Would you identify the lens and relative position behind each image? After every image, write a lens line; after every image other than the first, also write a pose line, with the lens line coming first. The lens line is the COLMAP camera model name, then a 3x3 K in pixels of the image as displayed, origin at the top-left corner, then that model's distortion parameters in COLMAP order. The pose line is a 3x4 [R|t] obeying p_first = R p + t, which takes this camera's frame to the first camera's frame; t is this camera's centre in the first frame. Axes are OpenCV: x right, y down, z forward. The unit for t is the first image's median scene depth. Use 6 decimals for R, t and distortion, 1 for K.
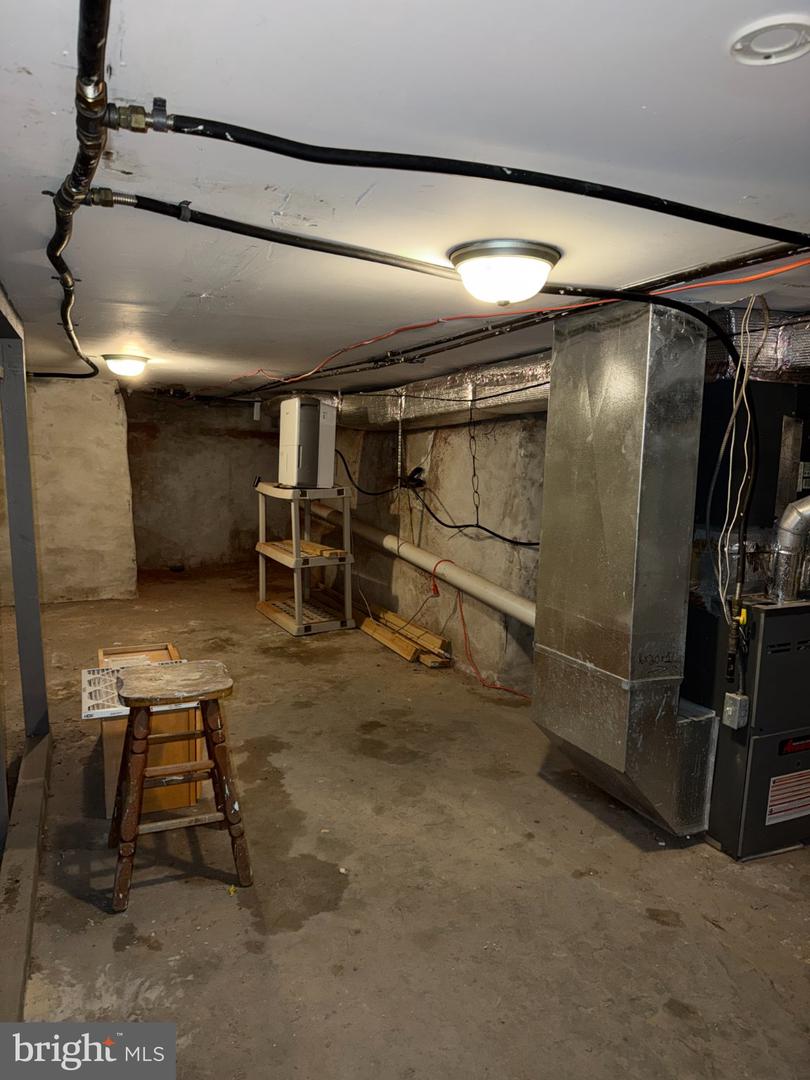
lens RADIAL K [[754.7, 0, 404.7], [0, 754.7, 540.0], [0, 0, 1]] dist [0.065738, -0.100859]
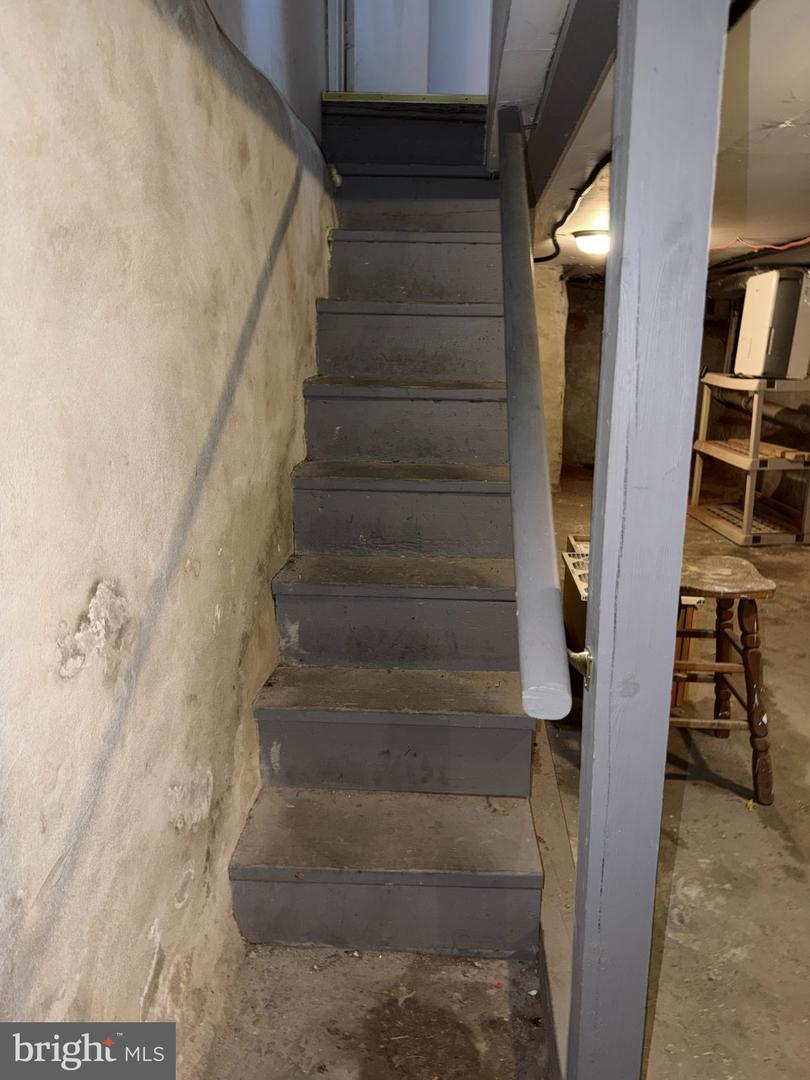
lens RADIAL K [[754.7, 0, 405.7], [0, 754.7, 545.2], [0, 0, 1]] dist [0.065738, -0.100859]
pose [[0.894236, 0.106000, -0.434863, -0.109625], [-0.049611, 0.989040, 0.139064, 0.020060], [0.444838, -0.102782, 0.889694, 0.014069]]
